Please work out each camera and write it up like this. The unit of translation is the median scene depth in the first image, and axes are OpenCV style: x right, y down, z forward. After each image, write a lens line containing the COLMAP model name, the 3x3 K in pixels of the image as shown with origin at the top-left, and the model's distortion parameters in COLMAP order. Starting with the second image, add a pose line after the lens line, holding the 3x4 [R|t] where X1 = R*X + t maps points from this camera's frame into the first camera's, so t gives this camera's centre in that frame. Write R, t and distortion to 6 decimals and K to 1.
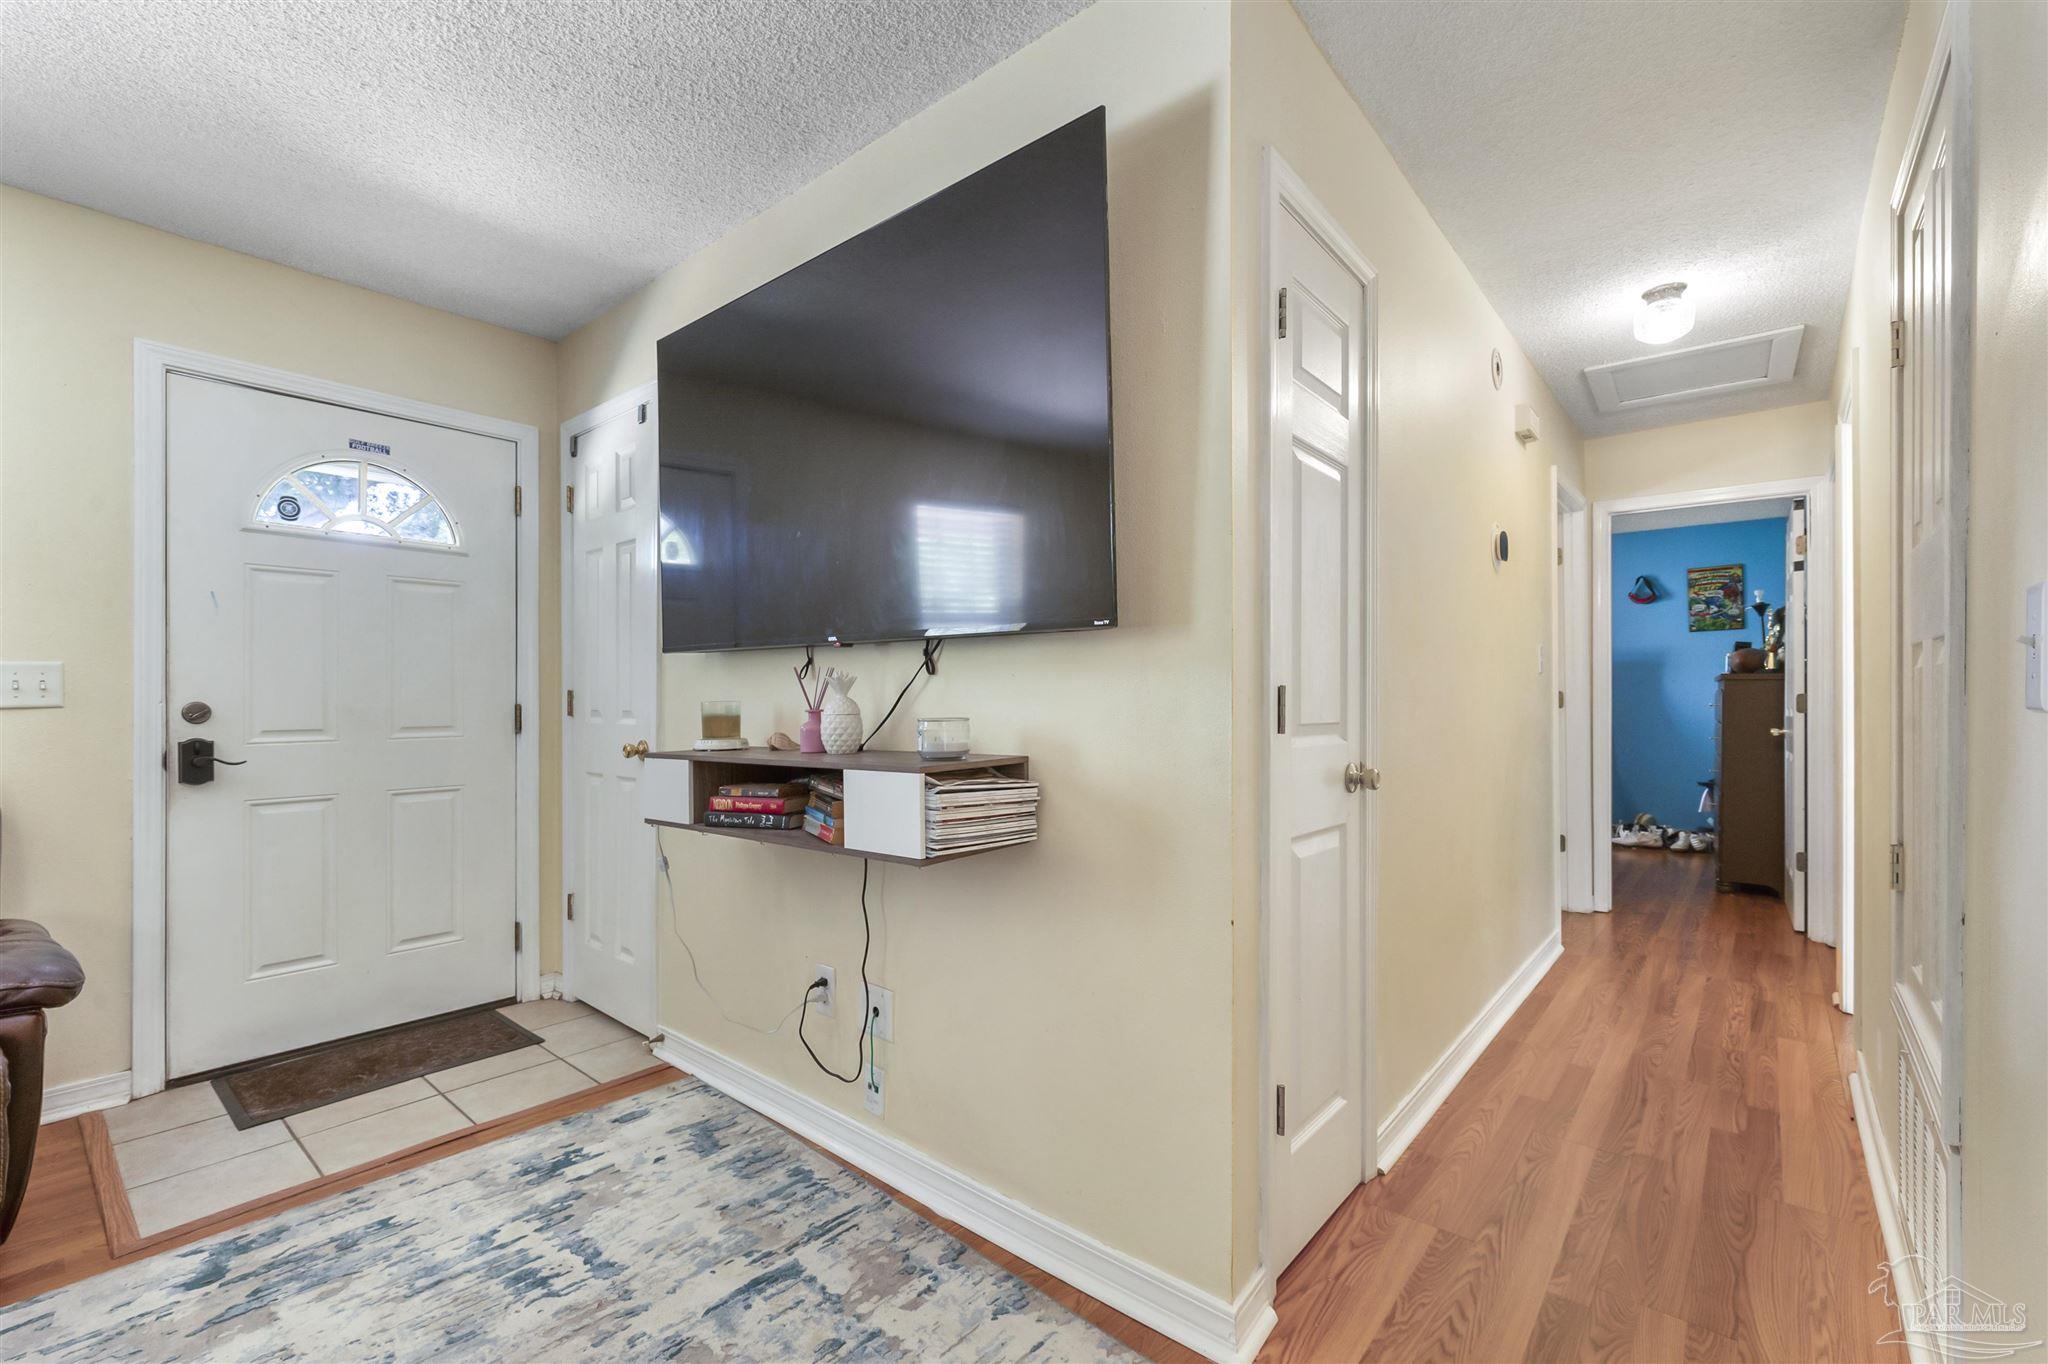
lens RADIAL K [[873.6, 0, 1022.5], [0, 873.6, 693.4], [0, 0, 1]] dist [-0.000905, 0.001274]
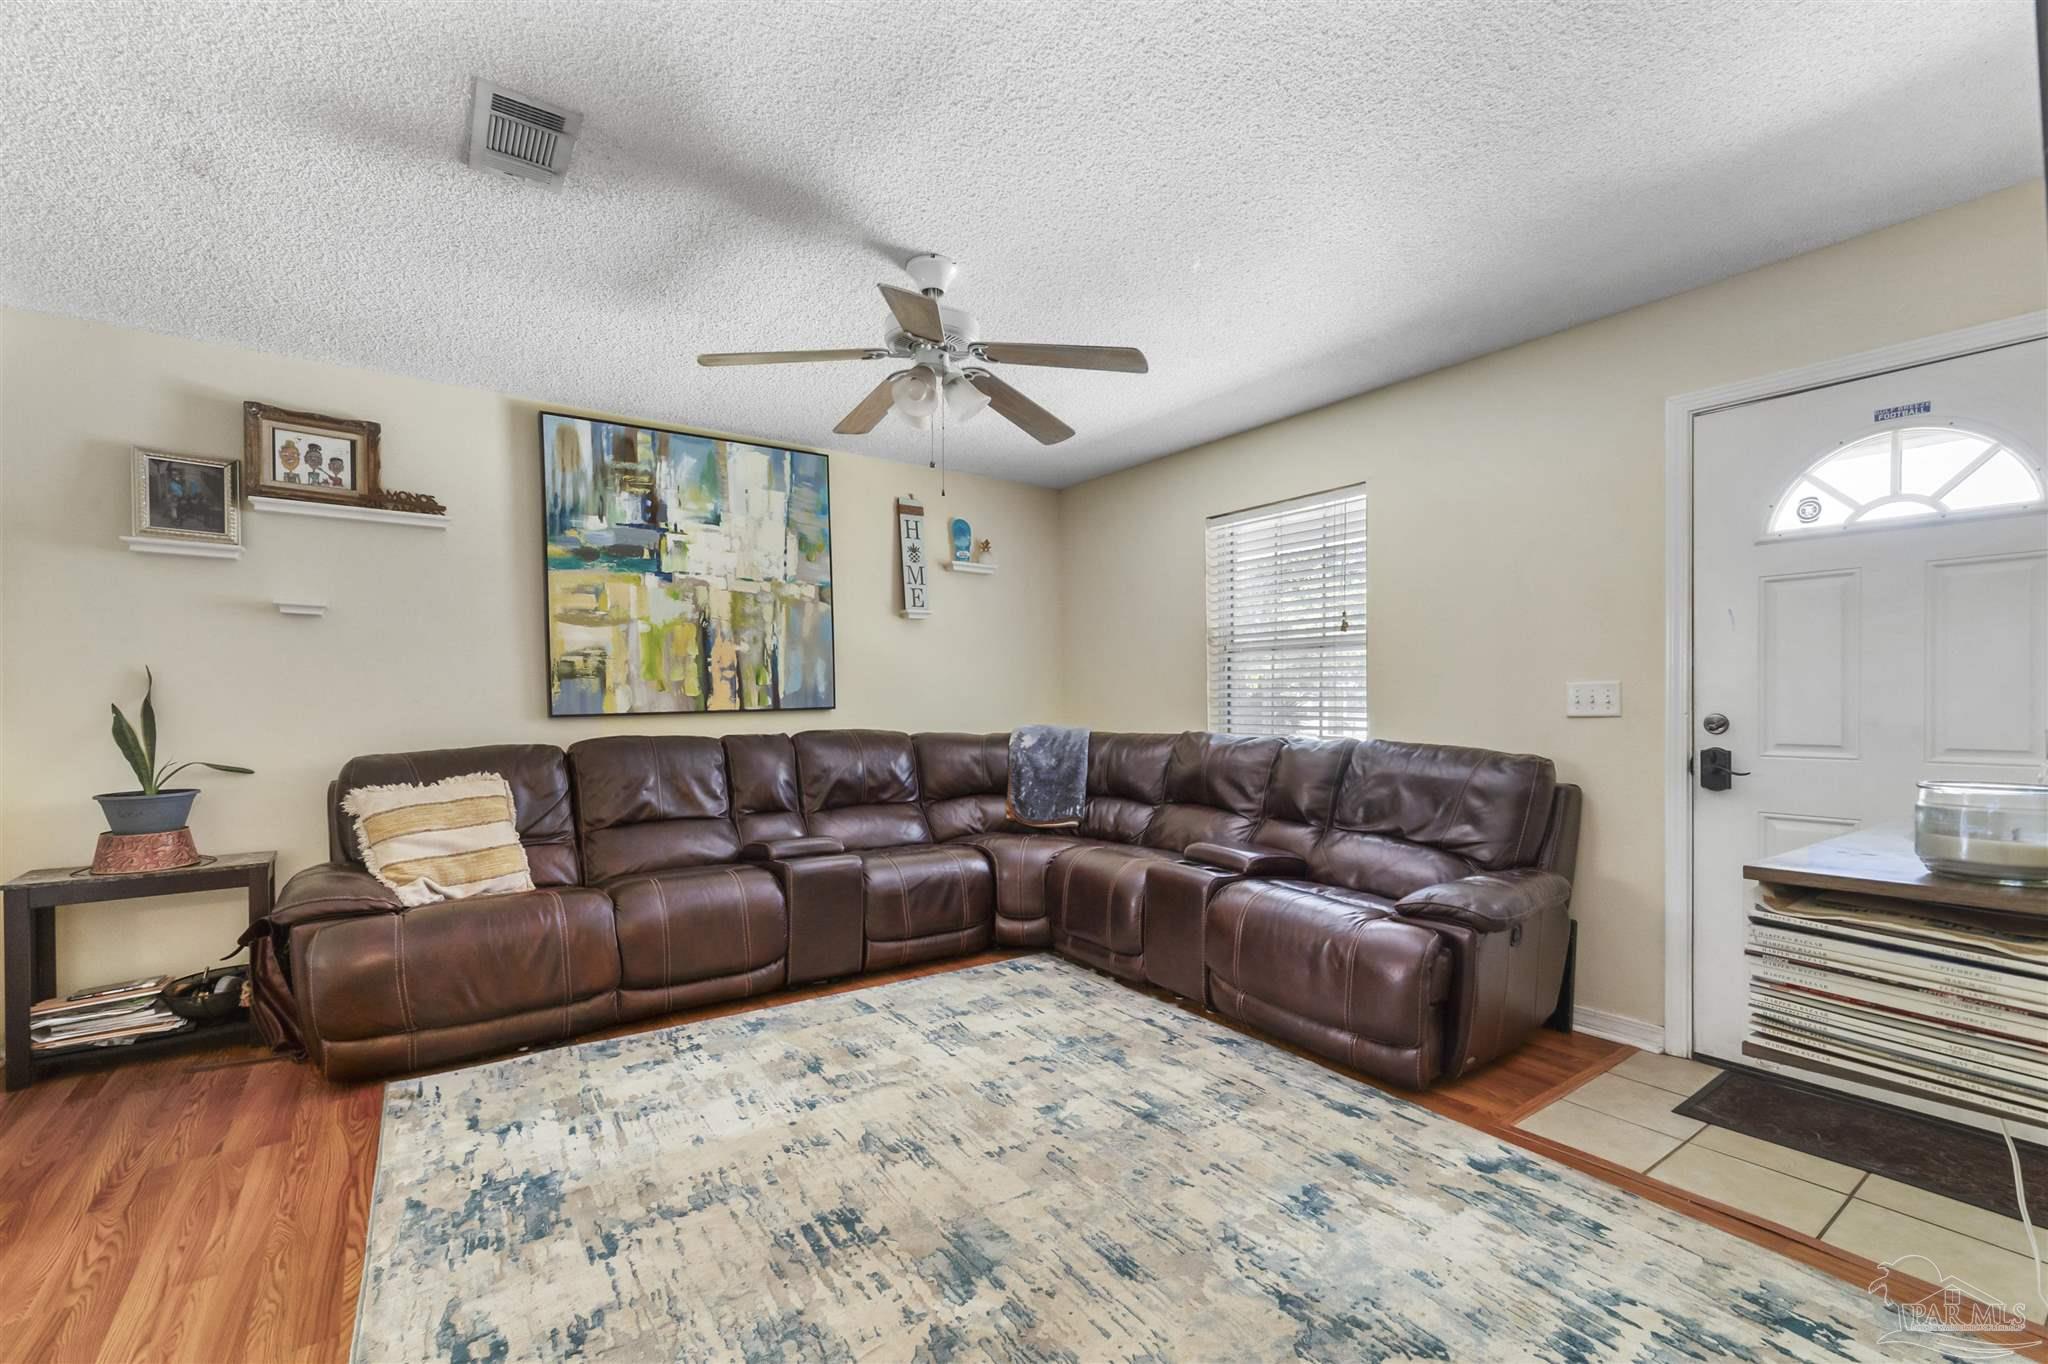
lens RADIAL K [[873.6, 0, 1021.0], [0, 873.6, 709.5], [0, 0, 1]] dist [-0.000905, 0.001274]
pose [[-0.238730, 0.010988, -0.971024, 0.375433], [0.008106, 0.999924, 0.009322, -0.015578], [0.971052, -0.005646, -0.238801, 0.524879]]
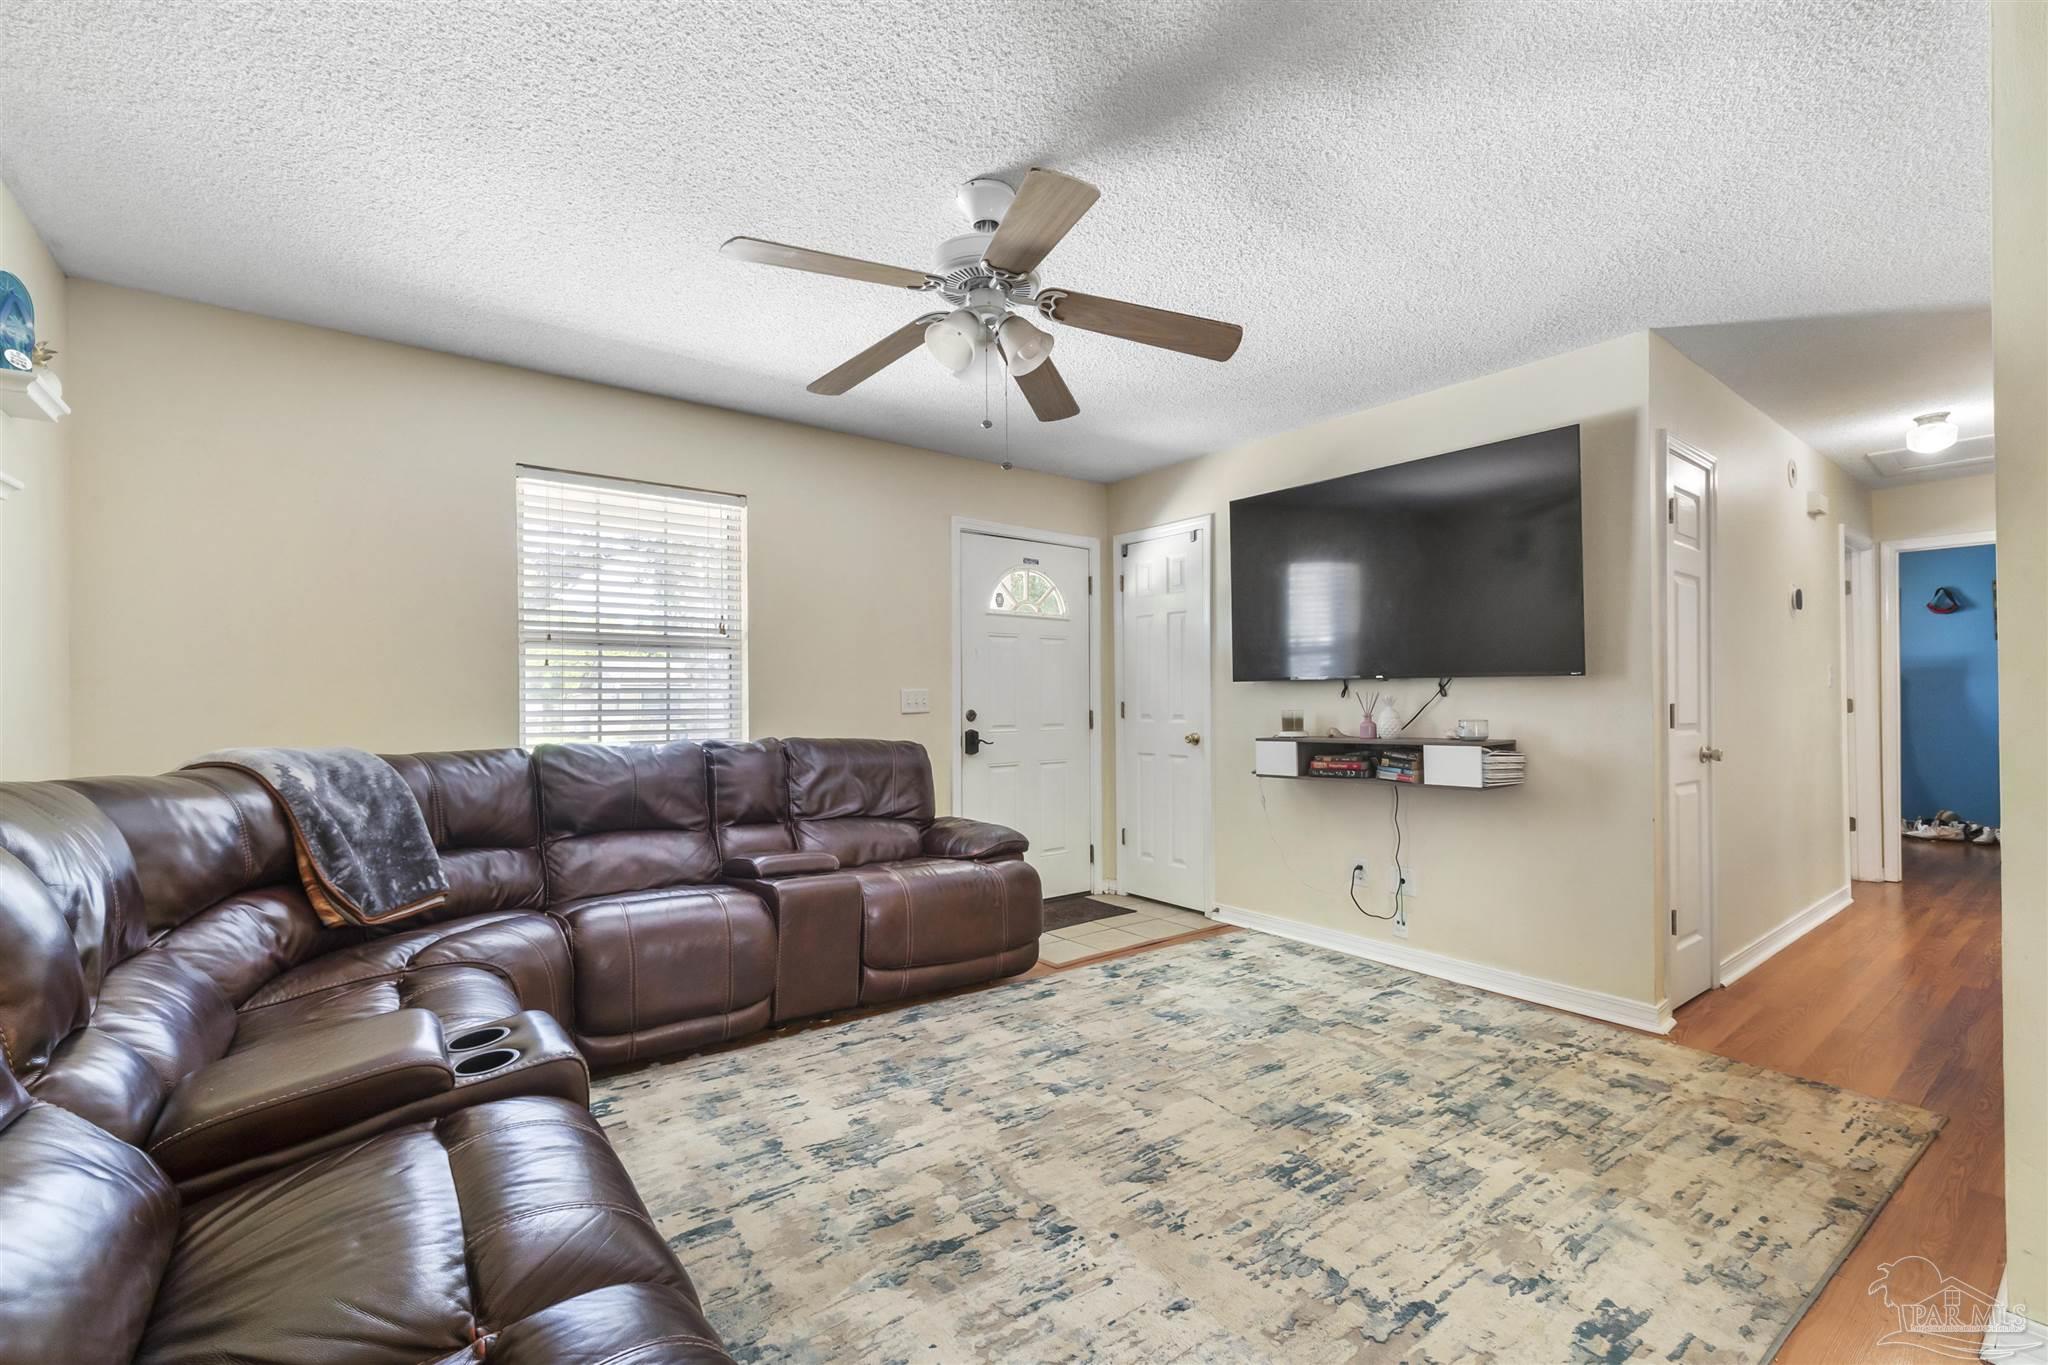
lens RADIAL K [[873.6, 0, 1021.2], [0, 873.6, 691.1], [0, 0, 1]] dist [-0.000905, 0.001274]
pose [[0.977481, -0.004284, -0.210982, -0.562024], [0.003401, 0.999984, -0.004548, -0.025704], [0.210998, 0.003728, 0.977479, -0.953258]]
